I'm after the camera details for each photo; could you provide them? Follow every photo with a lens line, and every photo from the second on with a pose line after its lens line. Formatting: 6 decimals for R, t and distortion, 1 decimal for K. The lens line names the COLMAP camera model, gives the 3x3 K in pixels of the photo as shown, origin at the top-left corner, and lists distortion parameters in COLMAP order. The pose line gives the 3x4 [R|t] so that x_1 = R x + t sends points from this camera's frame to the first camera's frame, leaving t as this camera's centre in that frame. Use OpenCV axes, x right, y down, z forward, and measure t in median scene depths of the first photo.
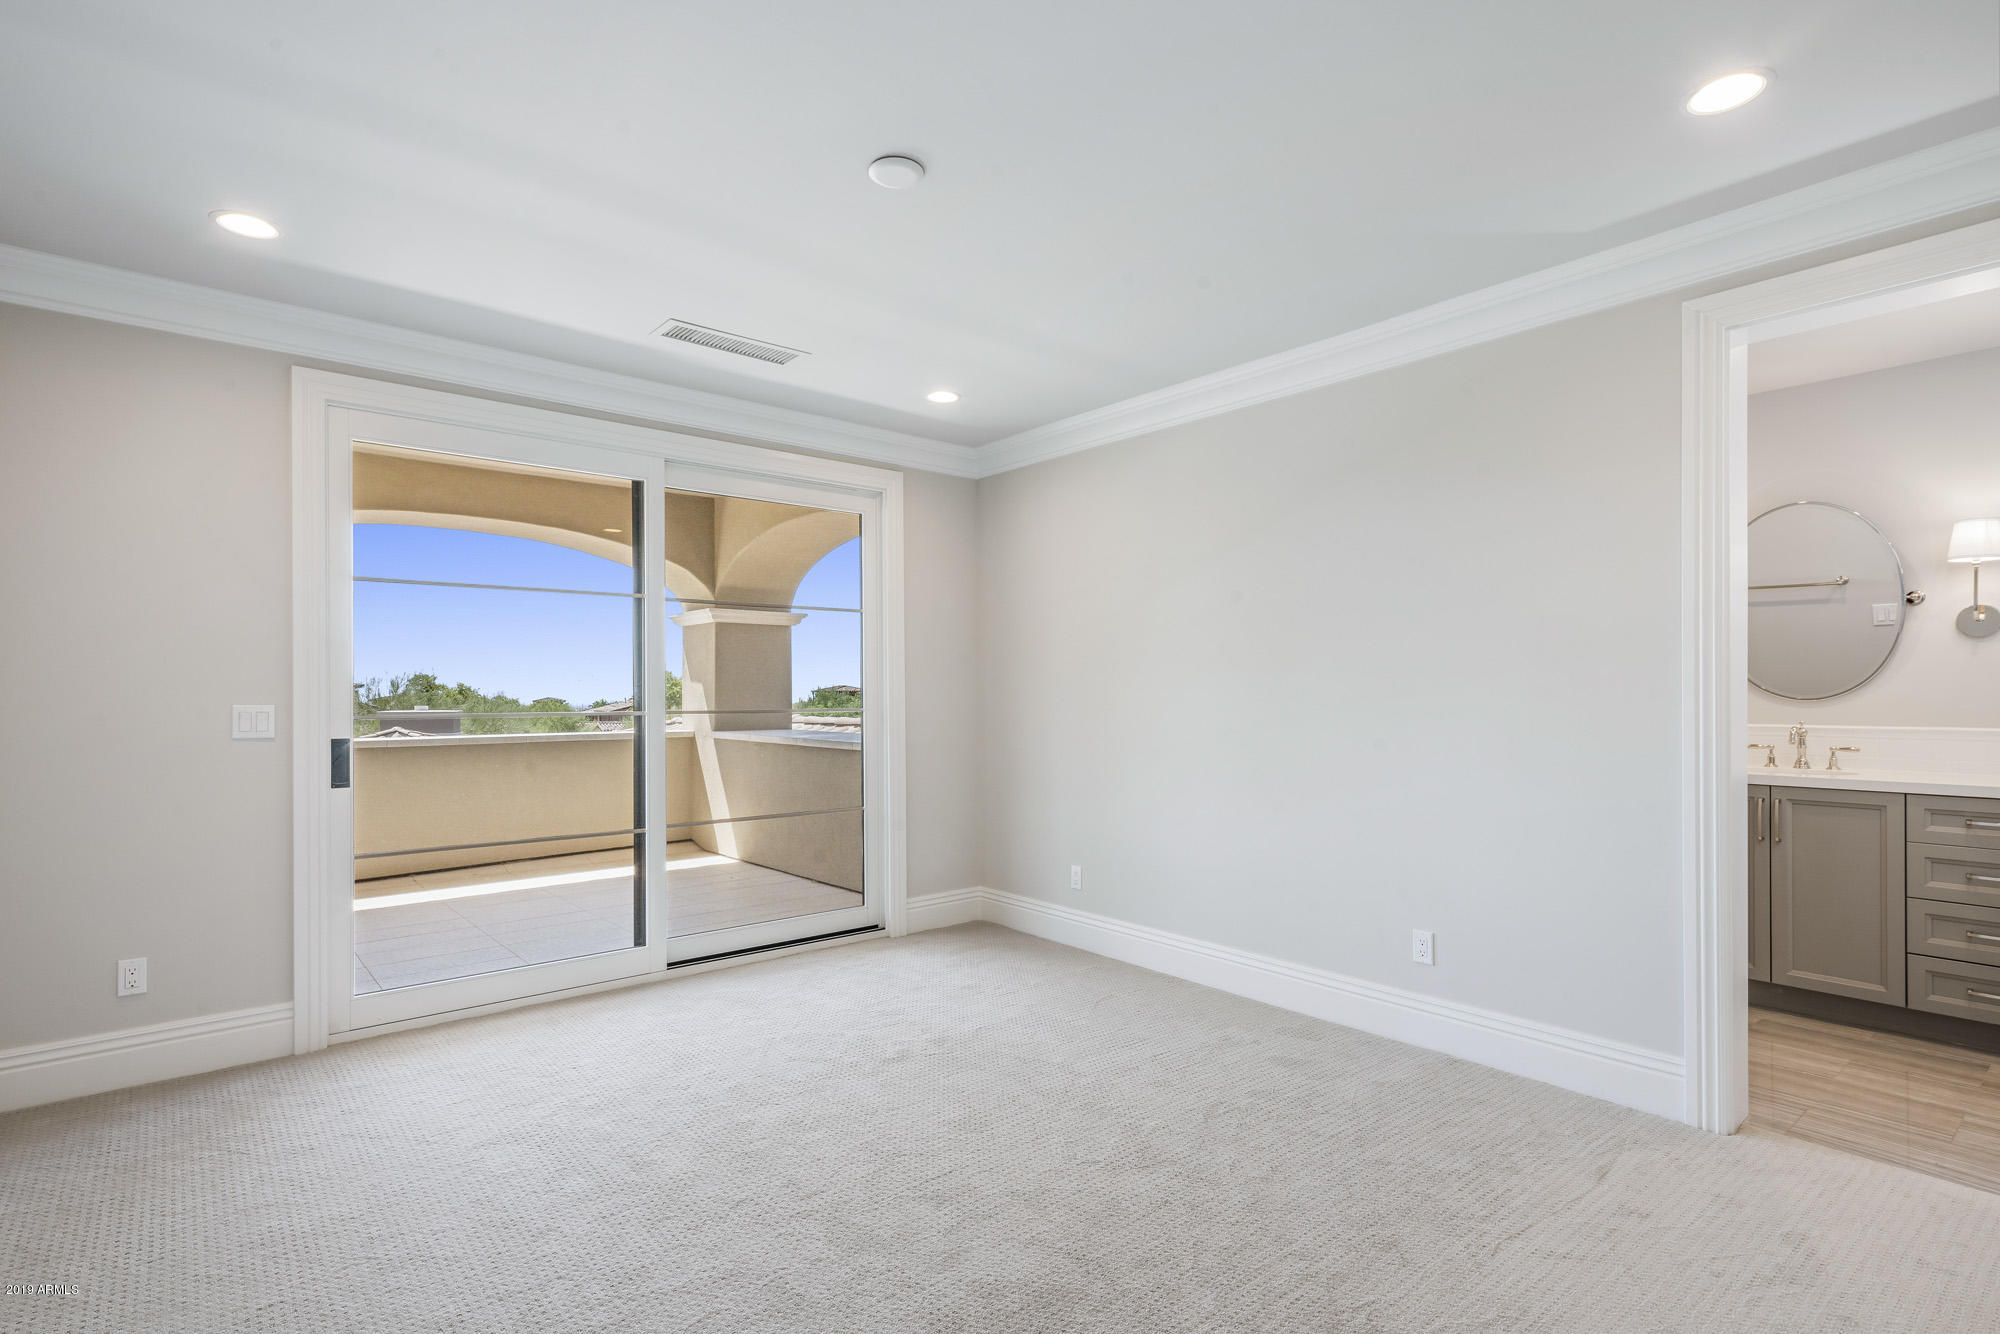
lens RADIAL K [[973.1, 0, 986.3], [0, 973.1, 672.3], [0, 0, 1]] dist [0.007390, 0.000705]
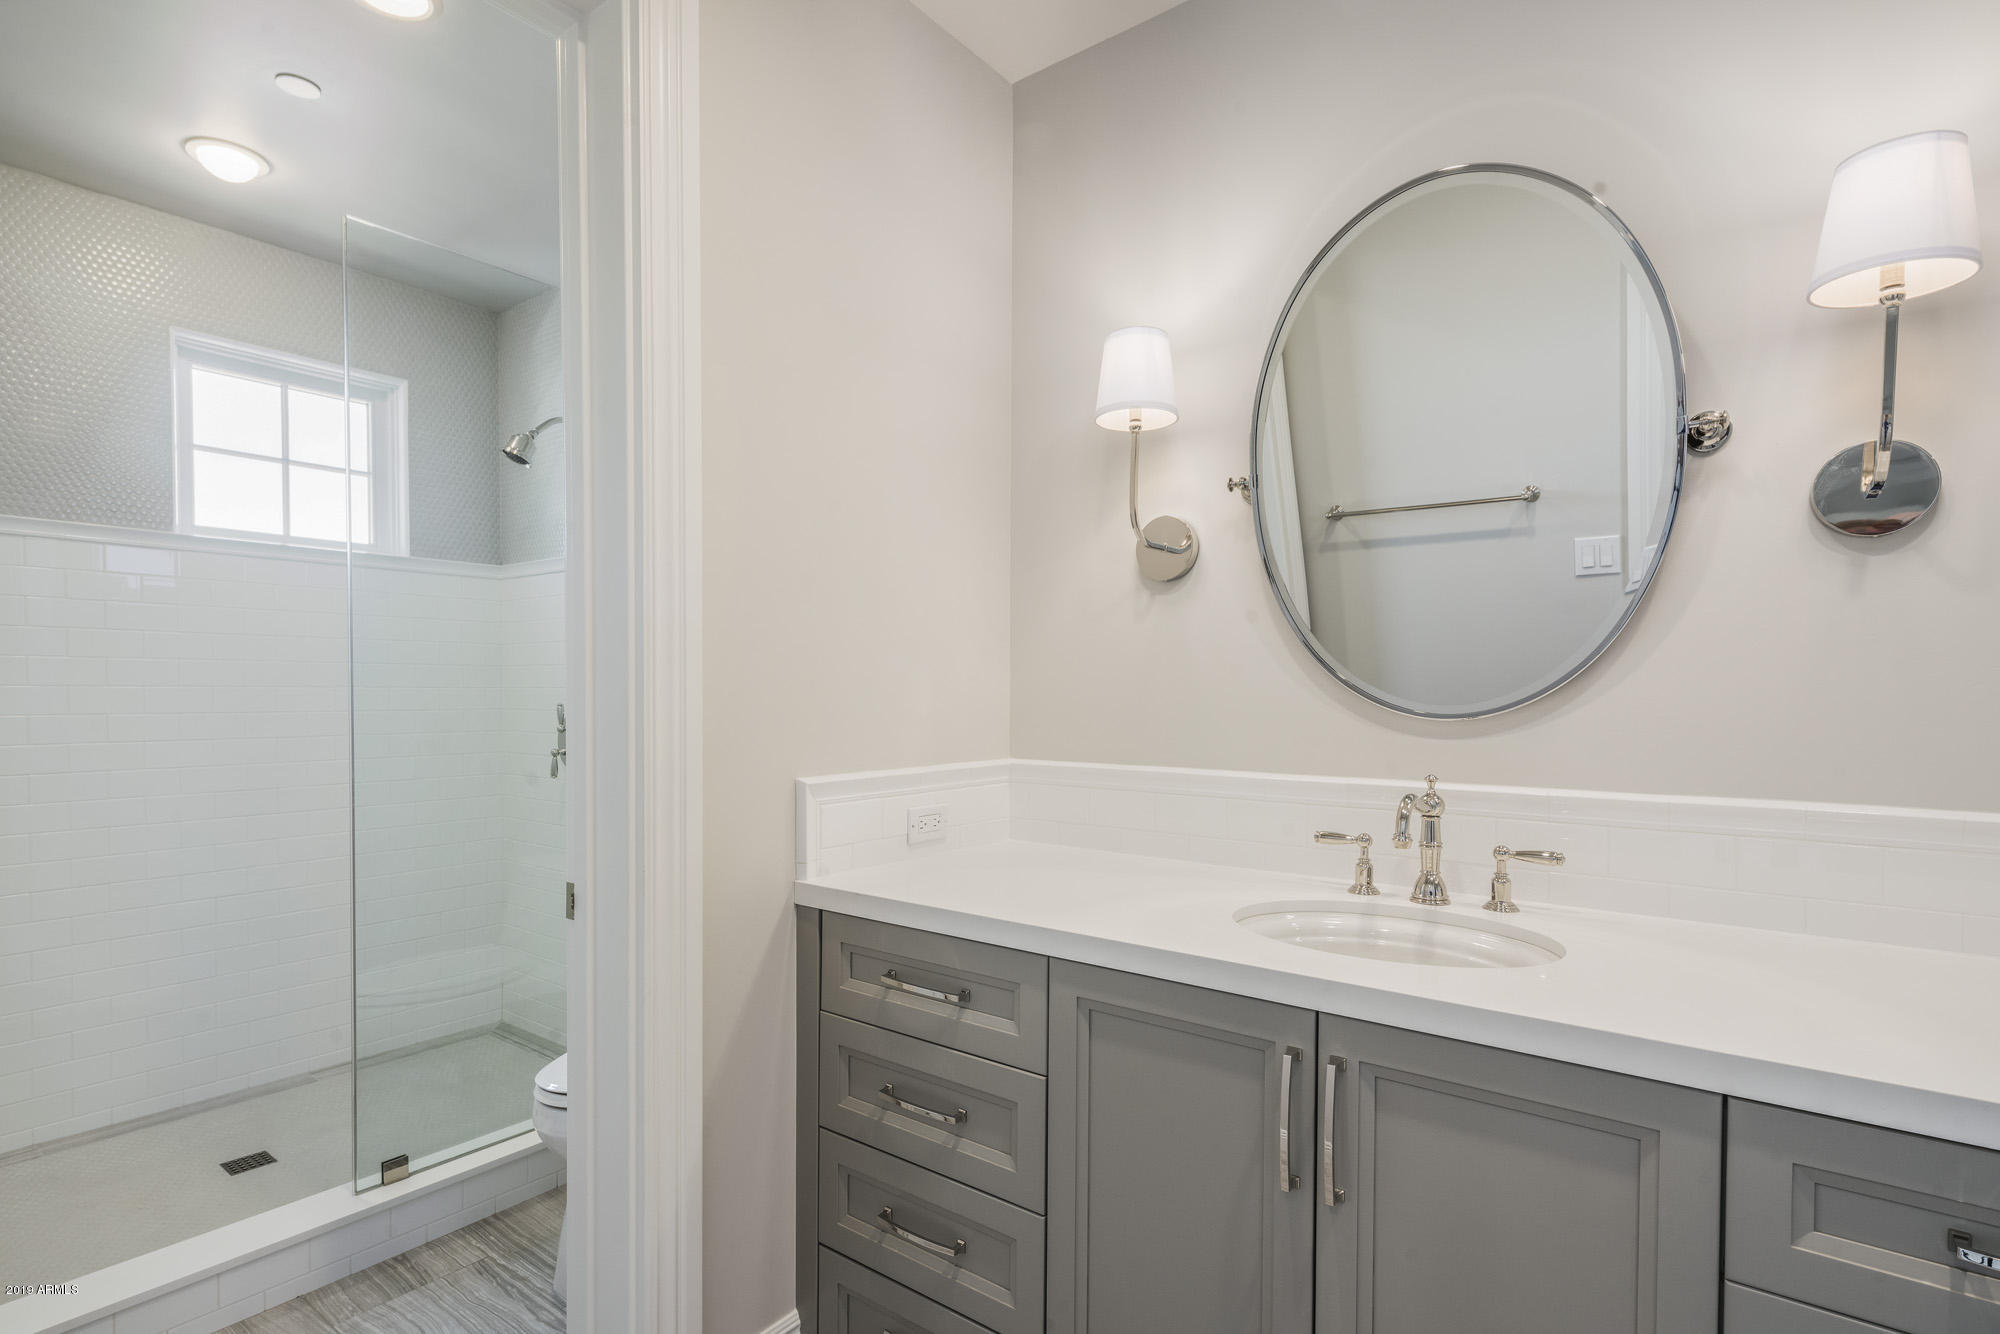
lens RADIAL K [[973.1, 0, 998.2], [0, 973.1, 682.7], [0, 0, 1]] dist [0.007390, 0.000705]
pose [[0.975618, 0.002231, 0.219466, 0.600743], [-0.006690, 0.999786, 0.019575, 0.007979], [-0.219376, -0.020566, 0.975424, 0.686150]]
